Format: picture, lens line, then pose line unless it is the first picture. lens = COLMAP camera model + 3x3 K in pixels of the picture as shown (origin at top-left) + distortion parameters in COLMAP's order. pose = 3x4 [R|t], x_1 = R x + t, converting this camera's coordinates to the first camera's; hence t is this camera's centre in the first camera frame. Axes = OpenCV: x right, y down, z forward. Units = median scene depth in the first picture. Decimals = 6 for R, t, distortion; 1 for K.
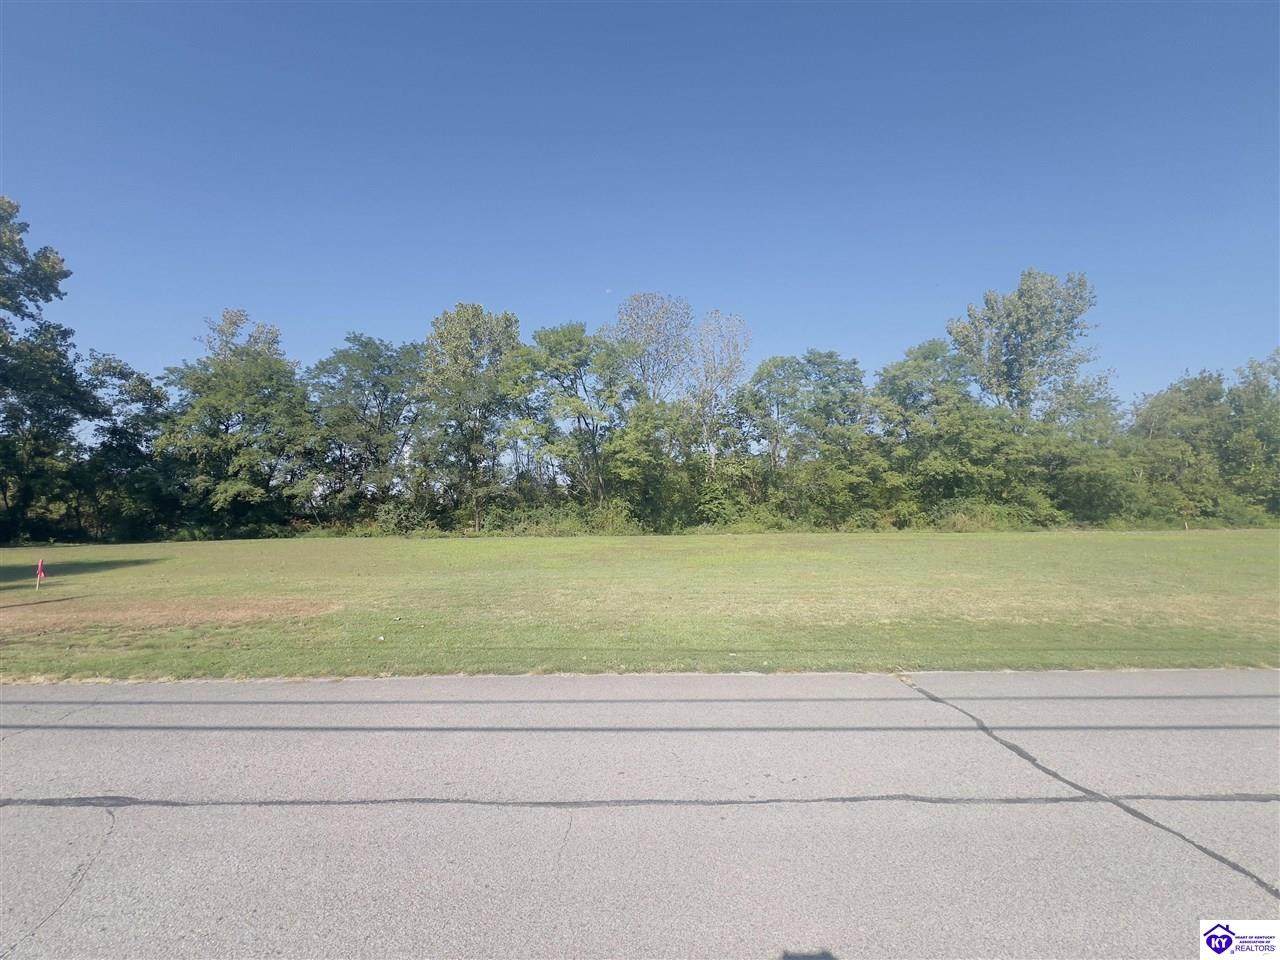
lens RADIAL K [[509.1, 0, 641.9], [0, 509.1, 482.2], [0, 0, 1]] dist [0.000424, 0.000253]
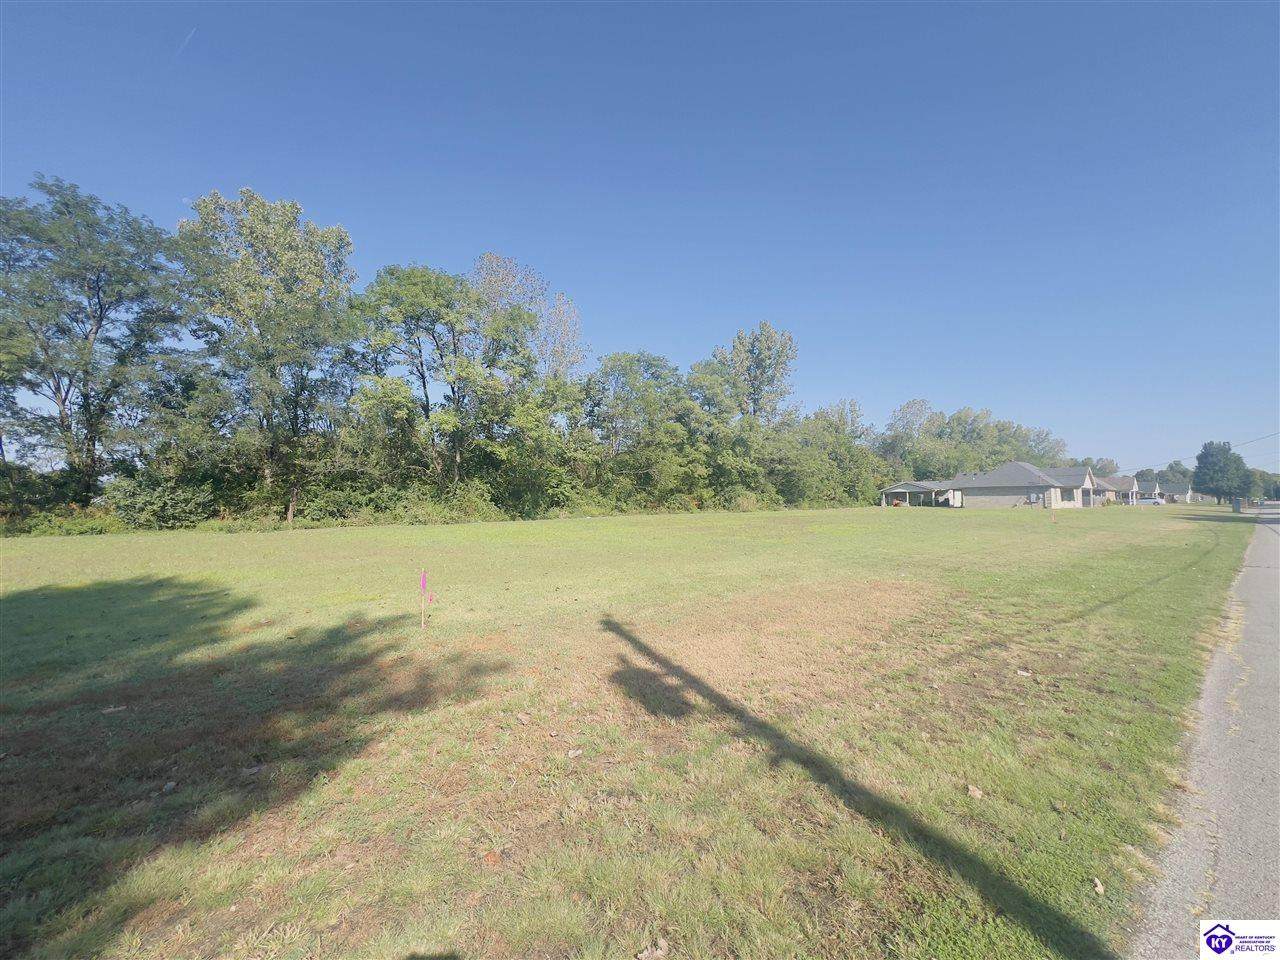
lens RADIAL K [[509.1, 0, 641.9], [0, 509.1, 482.2], [0, 0, 1]] dist [0.000424, 0.000253]
pose [[0.783848, 0.022297, 0.620553, -0.372953], [-0.039724, 0.999109, 0.014277, 0.011519], [-0.619681, -0.035842, 0.784035, 0.122556]]
